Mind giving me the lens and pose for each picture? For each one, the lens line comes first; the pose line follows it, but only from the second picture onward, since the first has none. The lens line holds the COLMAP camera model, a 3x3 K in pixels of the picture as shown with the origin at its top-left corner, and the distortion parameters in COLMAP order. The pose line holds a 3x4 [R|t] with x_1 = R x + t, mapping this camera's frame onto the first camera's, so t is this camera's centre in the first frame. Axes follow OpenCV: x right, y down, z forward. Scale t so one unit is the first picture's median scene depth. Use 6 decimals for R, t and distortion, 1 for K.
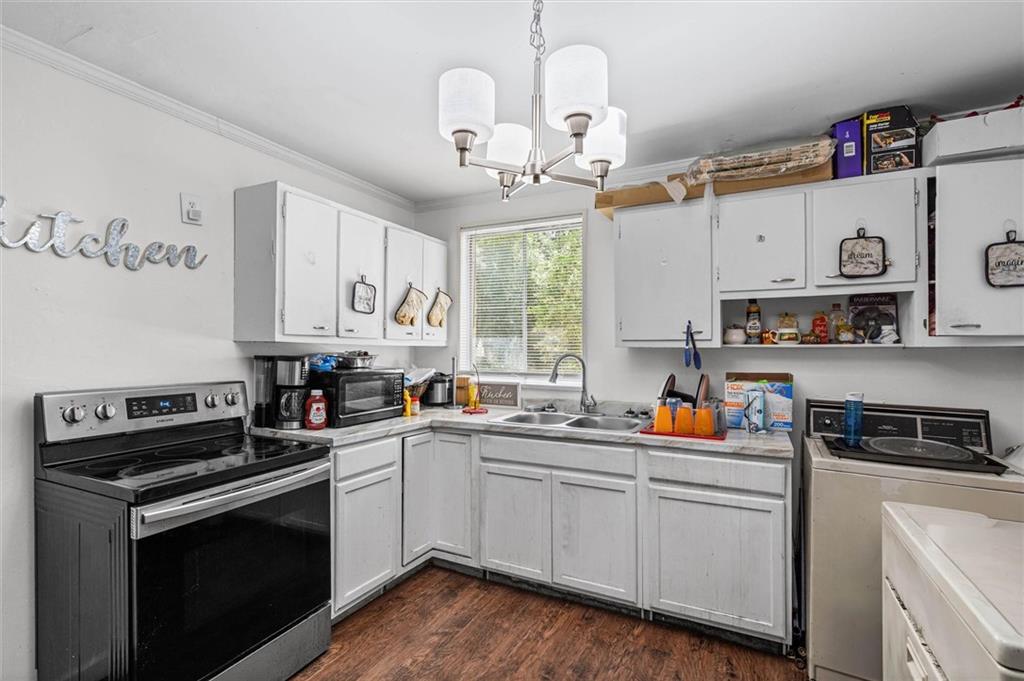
lens RADIAL K [[481.7, 0, 511.6], [0, 481.7, 345.8], [0, 0, 1]] dist [0.002107, 0.000272]
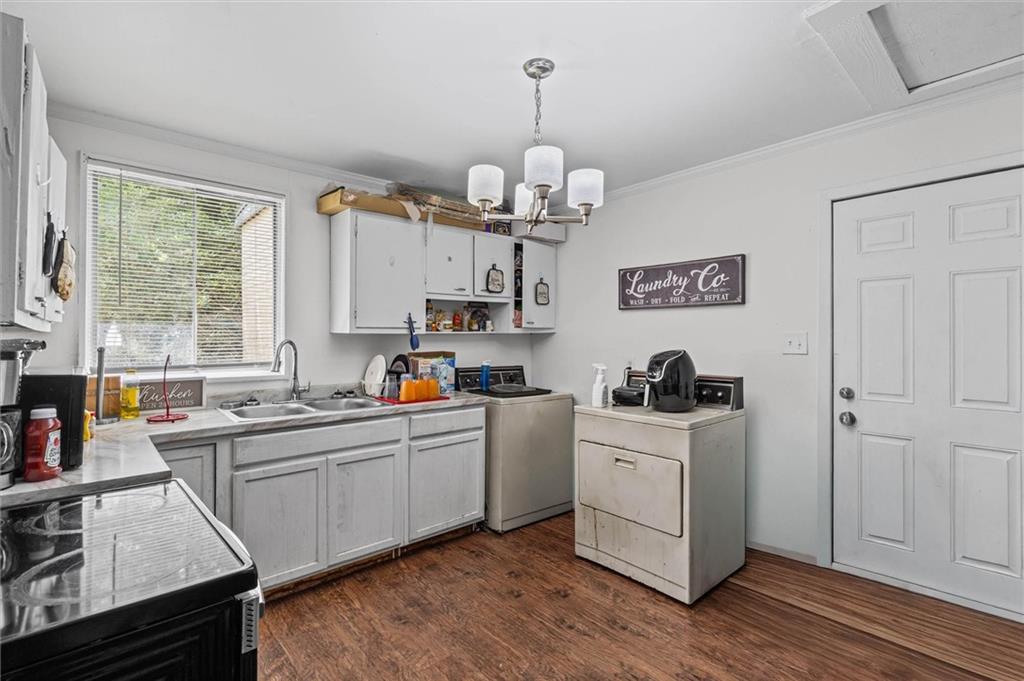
lens RADIAL K [[481.7, 0, 510.8], [0, 481.7, 331.8], [0, 0, 1]] dist [0.002107, 0.000272]
pose [[0.358974, 0.003899, 0.933340, -0.755280], [-0.000455, 0.999992, -0.004002, 0.003586], [-0.933348, 0.001012, 0.358972, 0.293989]]
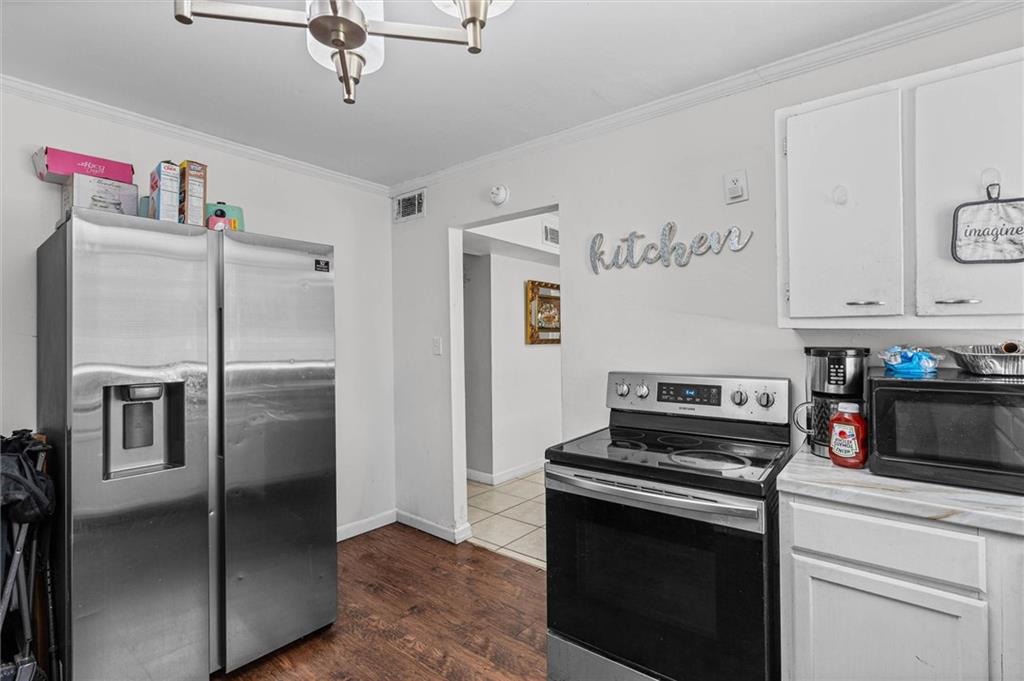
lens RADIAL K [[481.7, 0, 511.9], [0, 481.7, 338.0], [0, 0, 1]] dist [0.002107, 0.000272]
pose [[-0.208321, -0.003444, -0.978055, 0.305384], [0.011401, 0.999917, -0.005949, 0.005584], [0.977994, -0.012390, -0.208264, 0.723335]]
